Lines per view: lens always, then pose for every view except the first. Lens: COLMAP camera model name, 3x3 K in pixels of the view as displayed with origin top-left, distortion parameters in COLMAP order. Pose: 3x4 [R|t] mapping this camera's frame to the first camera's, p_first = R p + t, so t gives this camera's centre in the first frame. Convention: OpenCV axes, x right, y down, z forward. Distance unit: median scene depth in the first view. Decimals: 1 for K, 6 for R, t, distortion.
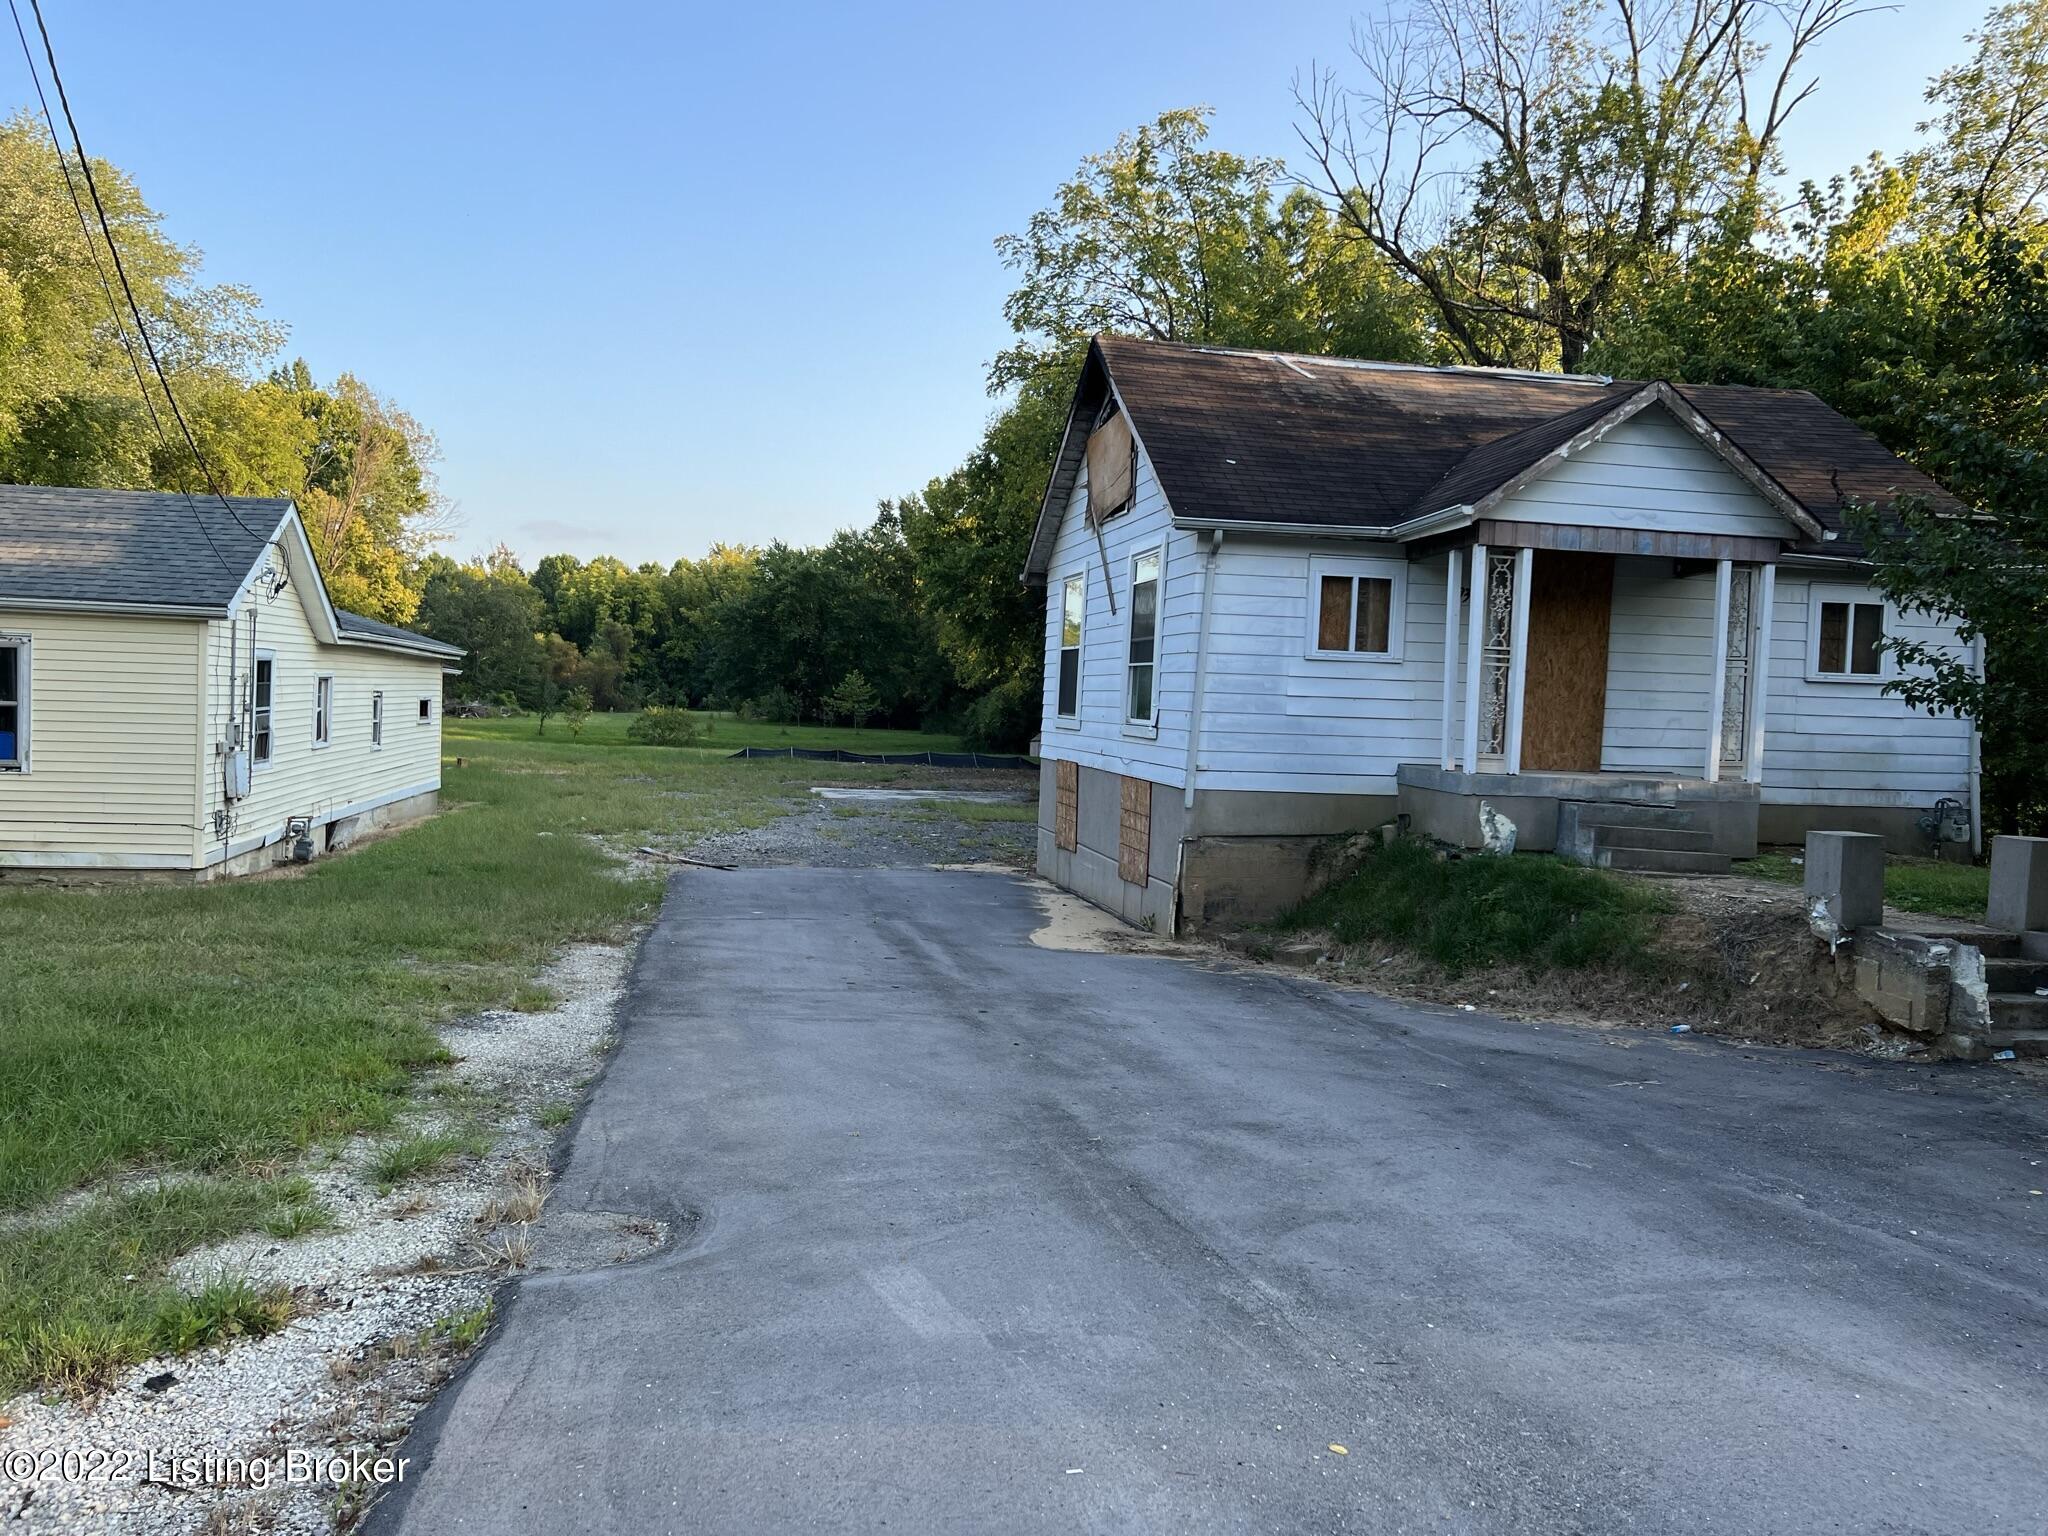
lens RADIAL K [[1553.7, 0, 1029.3], [0, 1553.7, 763.7], [0, 0, 1]] dist [0.041880, -0.035052]
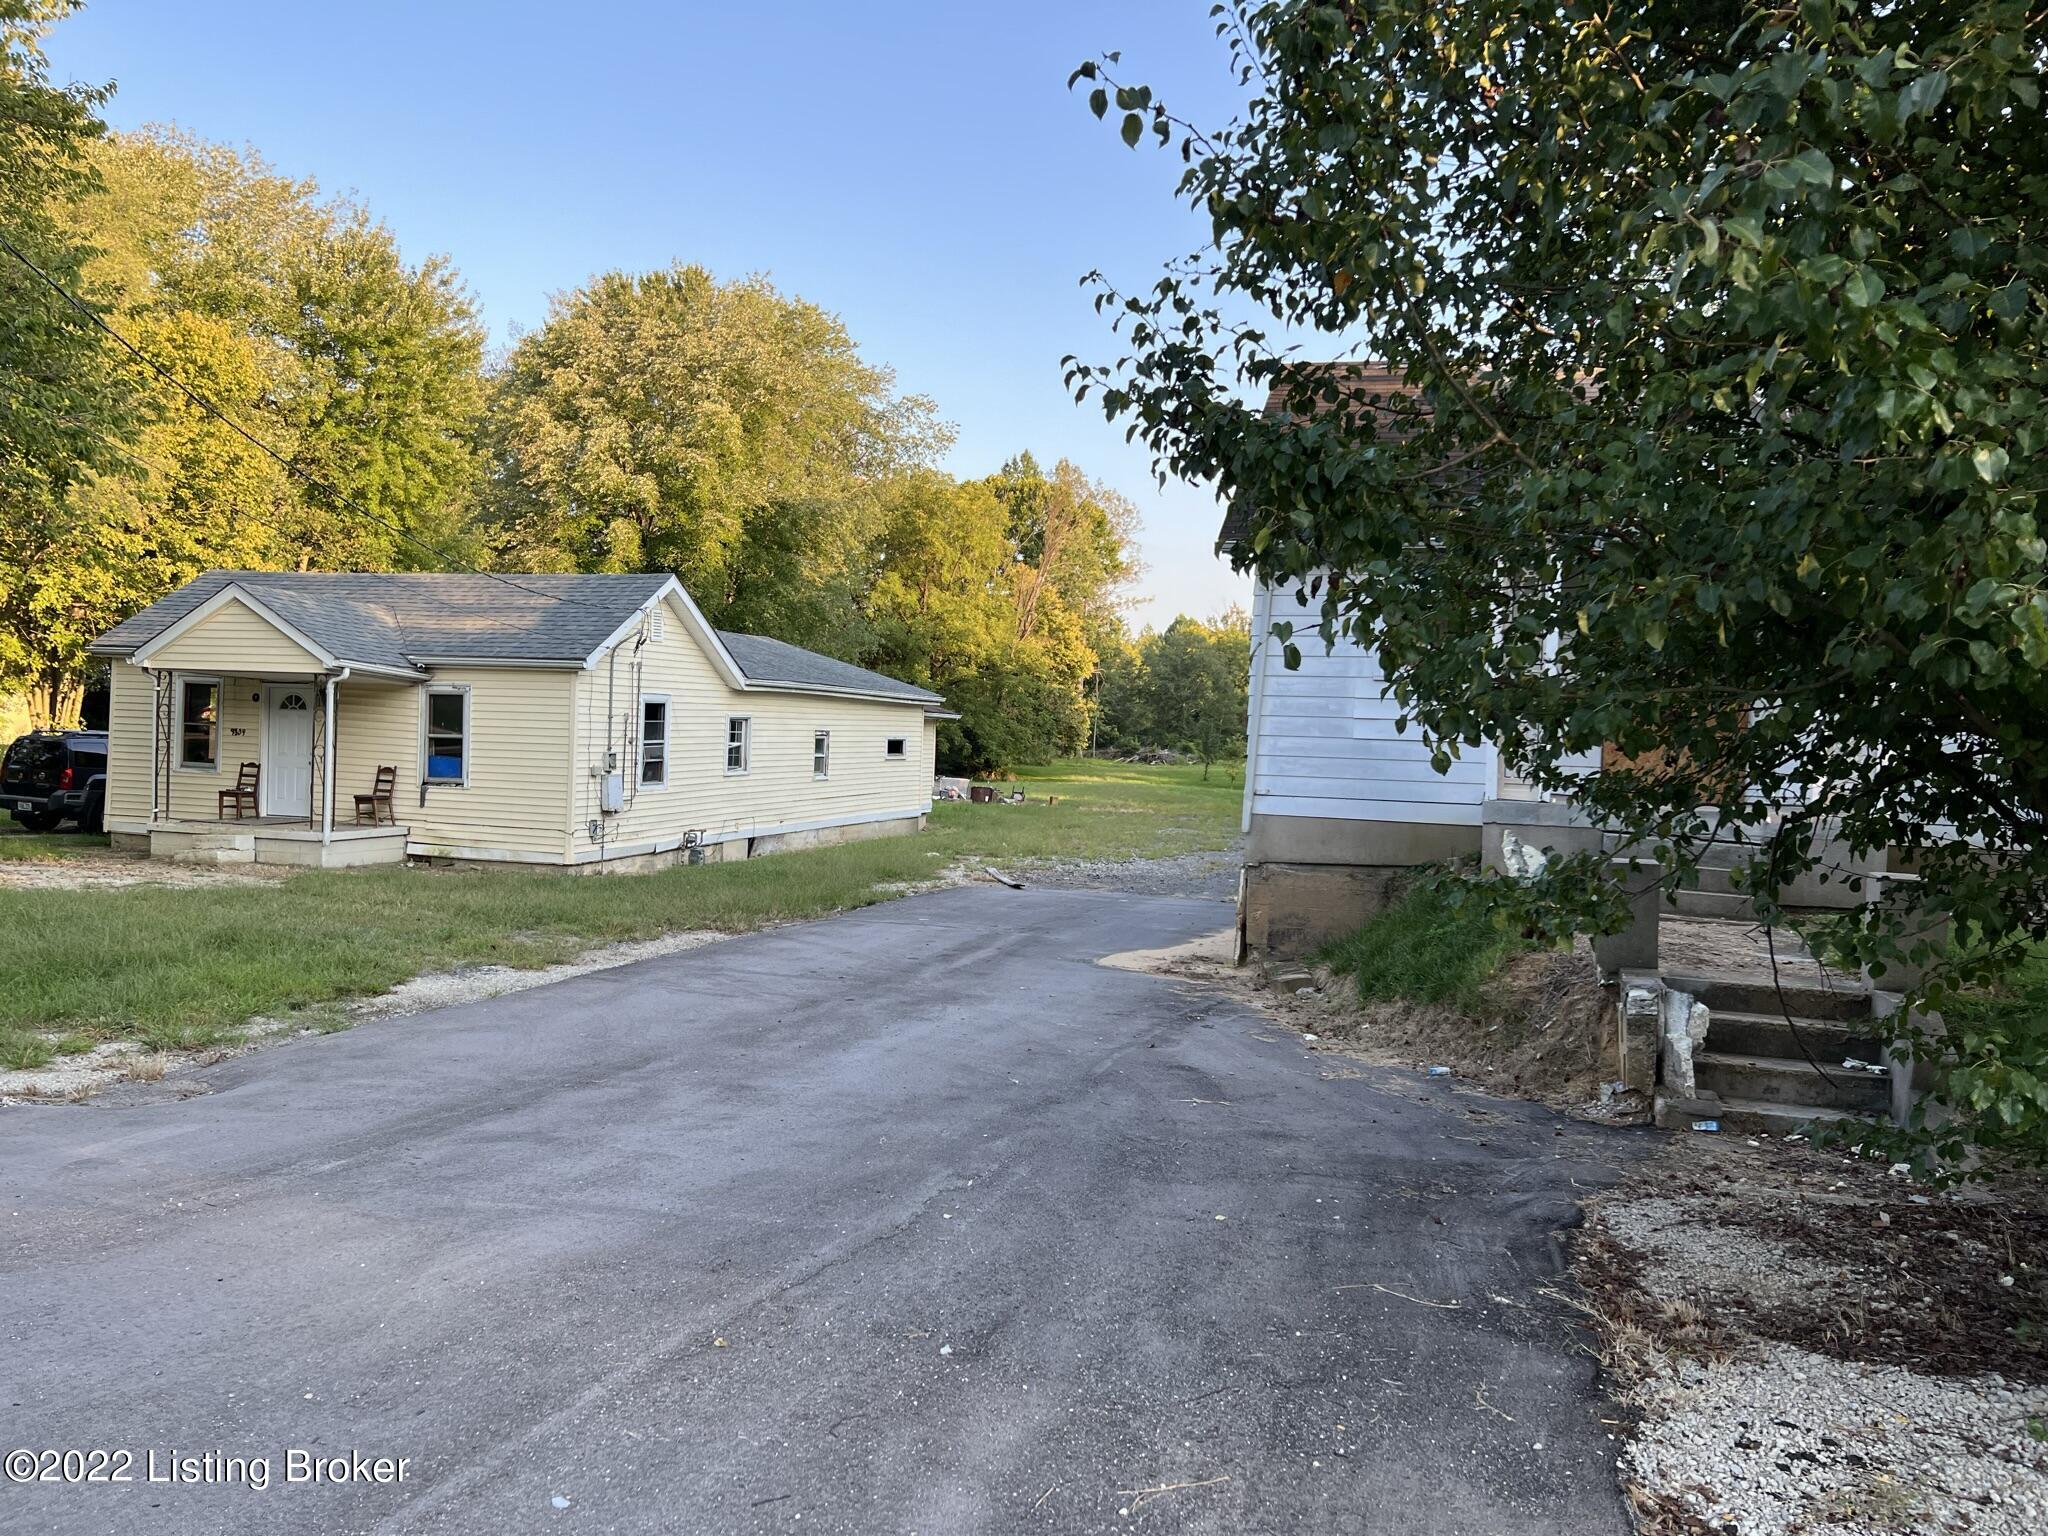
lens RADIAL K [[1553.7, 0, 1027.0], [0, 1553.7, 776.5], [0, 0, 1]] dist [0.041880, -0.035052]
pose [[0.880882, 0.007429, -0.473279, 0.688437], [-0.019533, 0.999596, -0.020665, 0.023813], [0.472934, 0.027448, 0.880670, 0.088723]]
